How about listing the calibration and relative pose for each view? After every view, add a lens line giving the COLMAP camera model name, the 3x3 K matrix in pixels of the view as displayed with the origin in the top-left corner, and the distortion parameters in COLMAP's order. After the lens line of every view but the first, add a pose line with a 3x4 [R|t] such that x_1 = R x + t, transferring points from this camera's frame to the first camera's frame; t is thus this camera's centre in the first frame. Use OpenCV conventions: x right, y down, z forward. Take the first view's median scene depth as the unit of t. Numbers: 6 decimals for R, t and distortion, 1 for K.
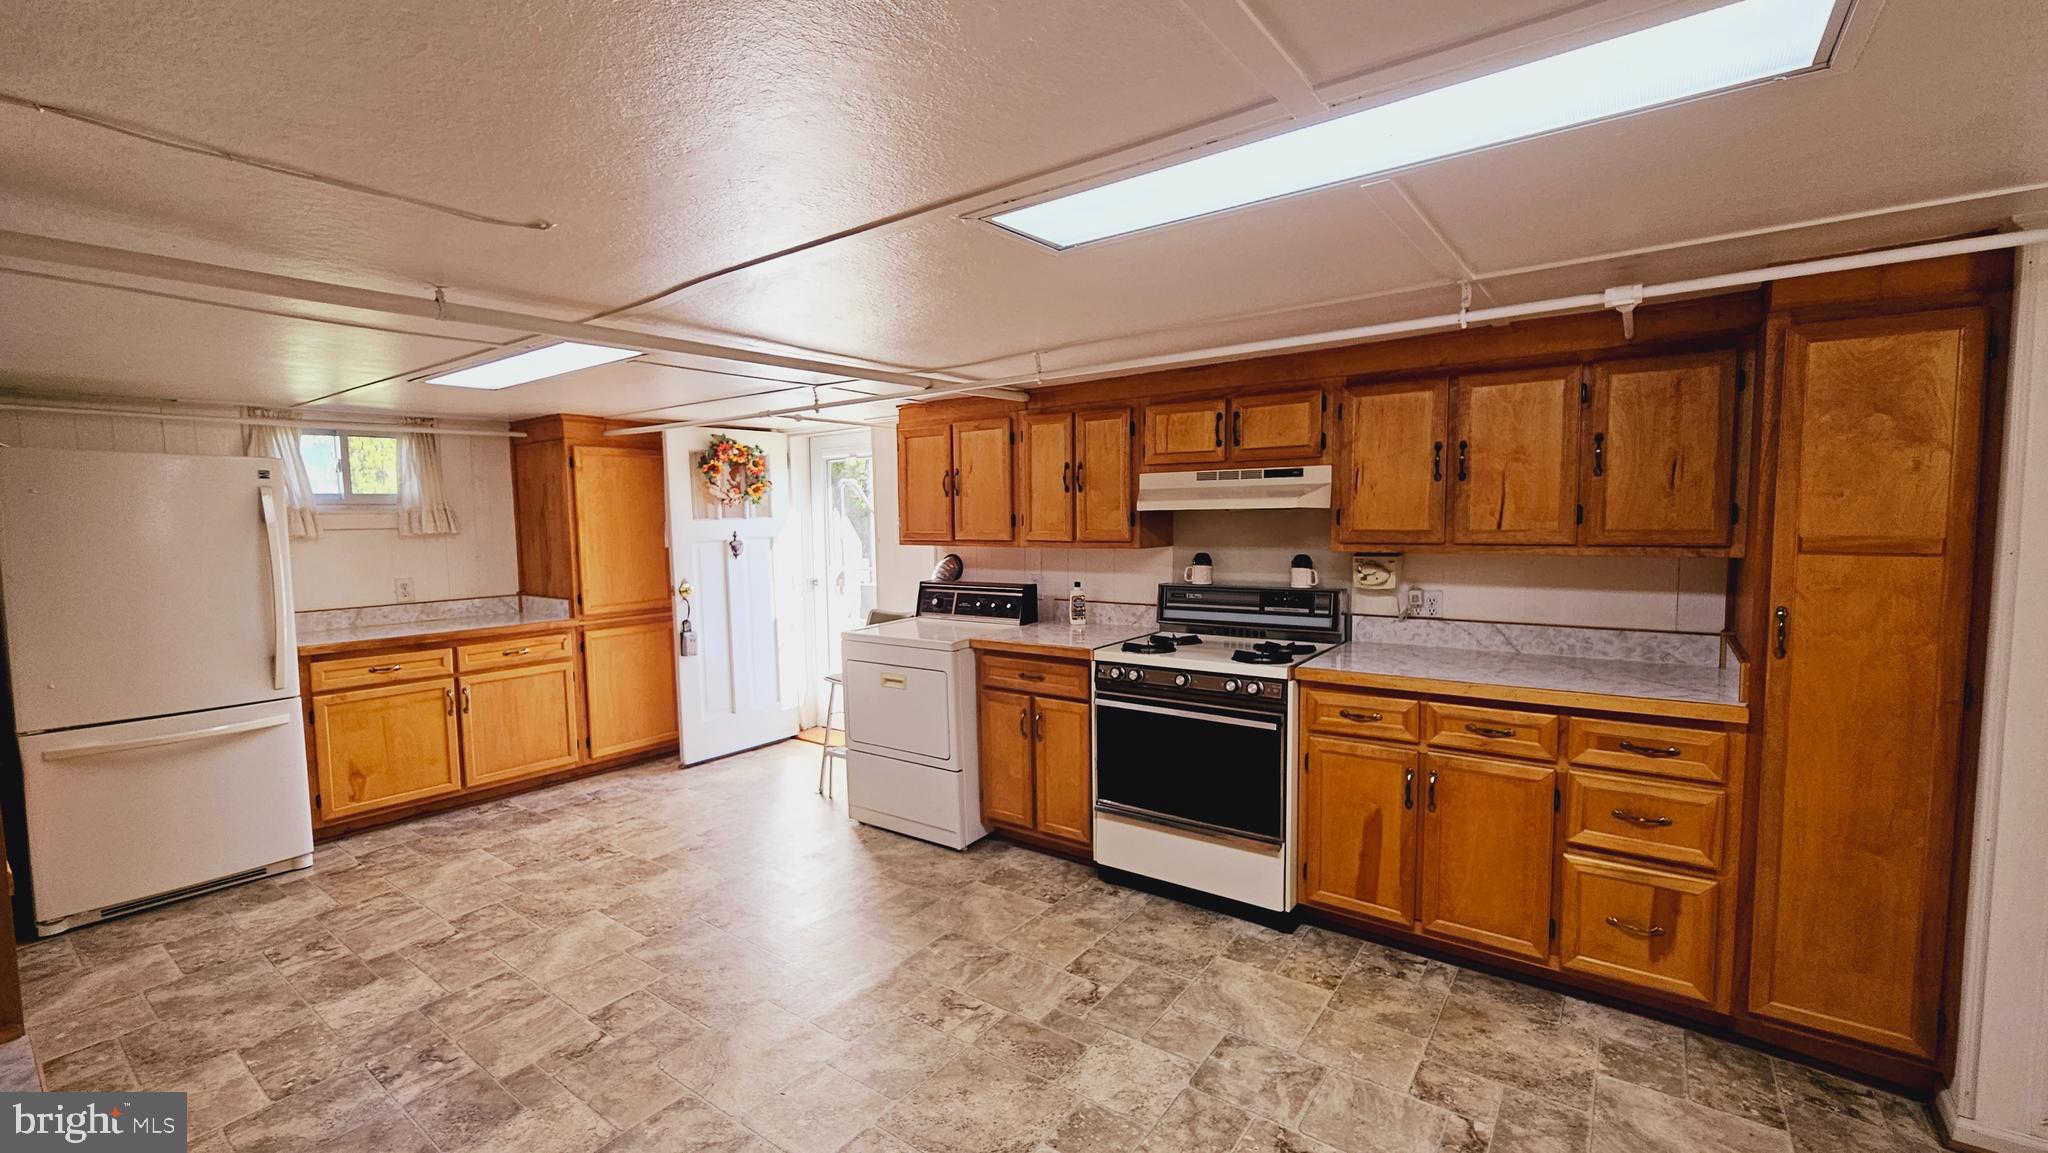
lens RADIAL K [[847.4, 0, 1015.9], [0, 847.4, 585.0], [0, 0, 1]] dist [-0.001430, 0.000180]
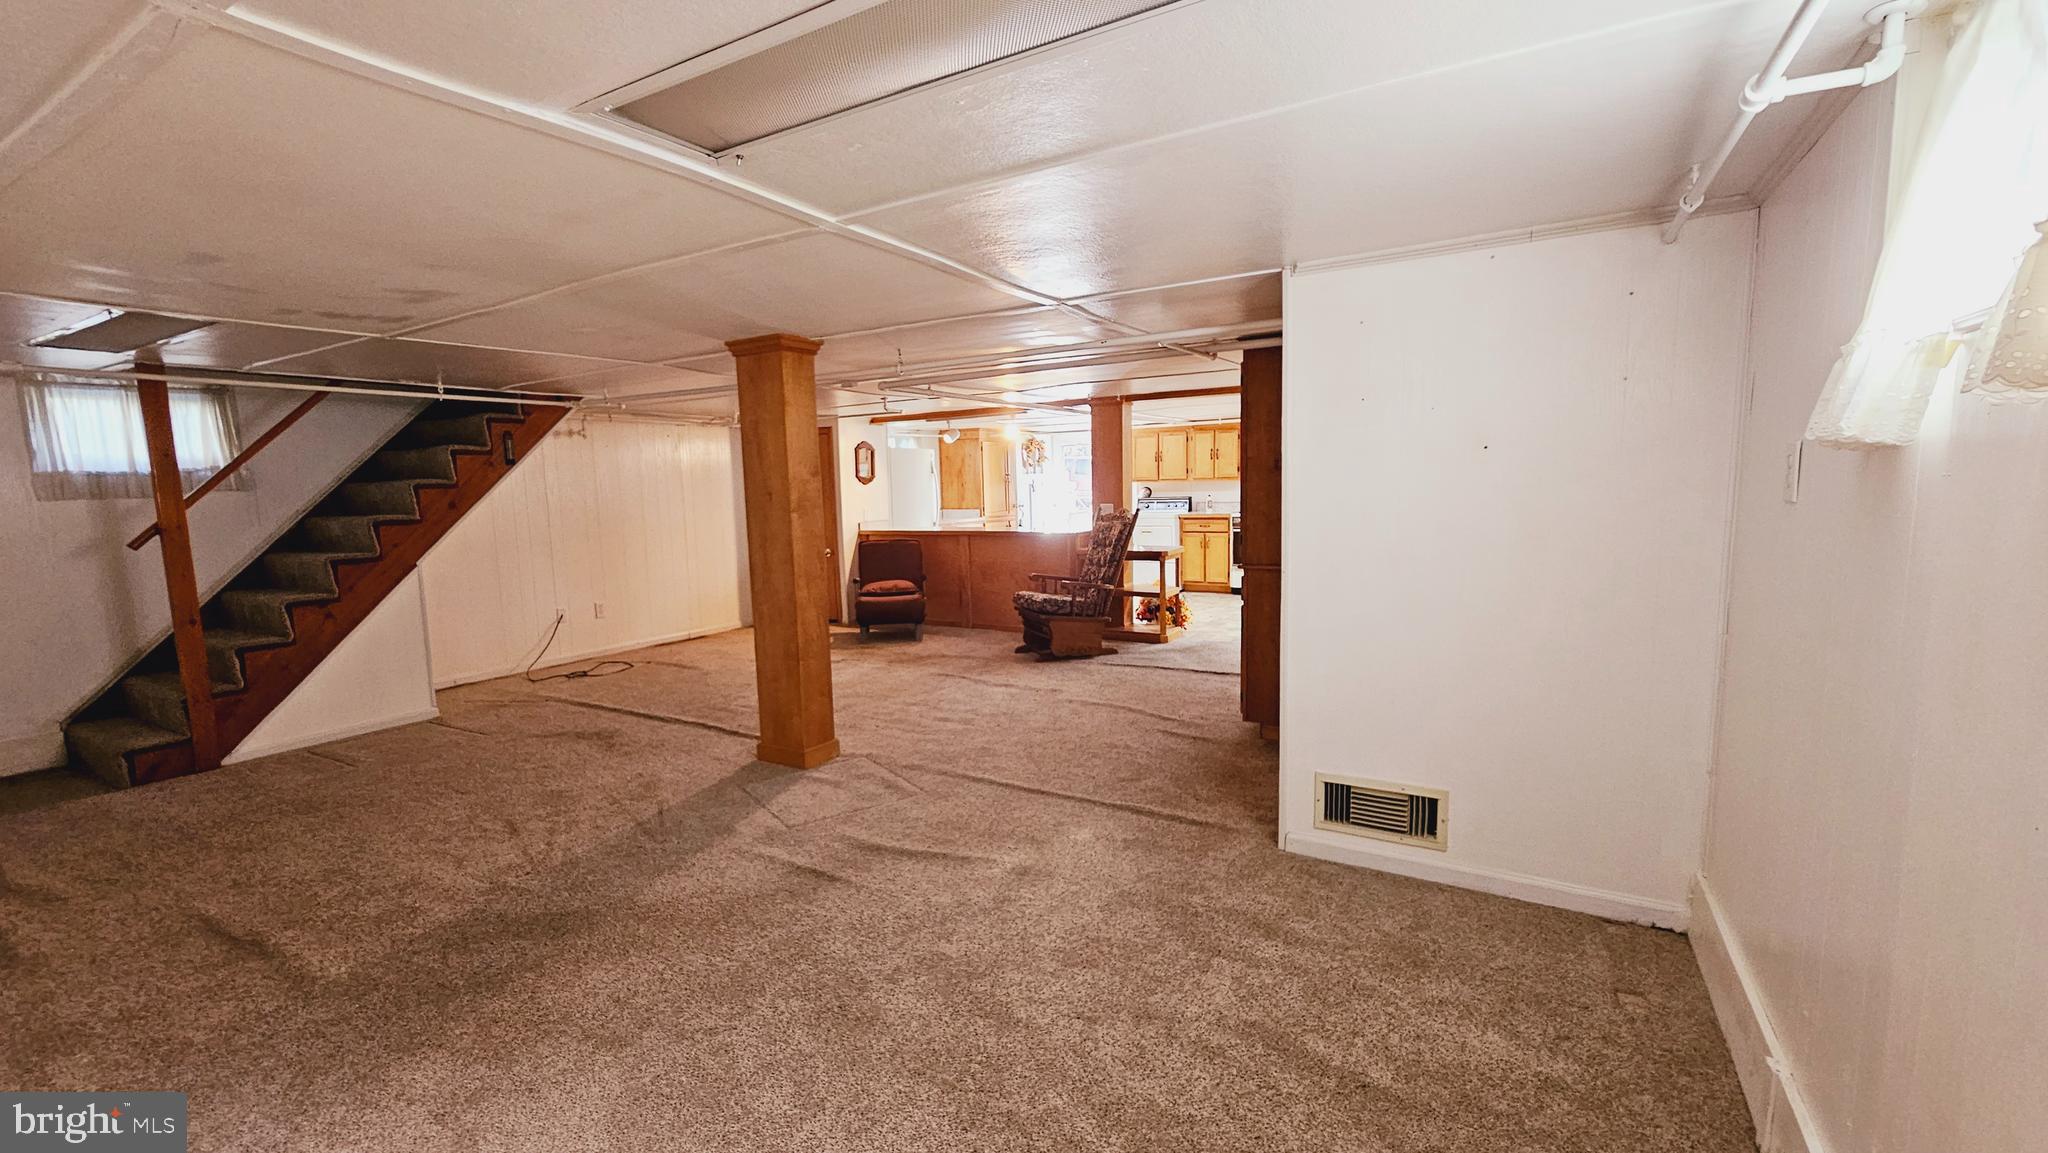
lens RADIAL K [[847.4, 0, 1015.9], [0, 847.4, 585.0], [0, 0, 1]] dist [-0.001430, 0.000180]
pose [[0.994055, -0.022020, 0.106626, -0.898851], [0.018365, 0.999213, 0.035146, 0.192502], [-0.107316, -0.032979, 0.993678, -1.712830]]
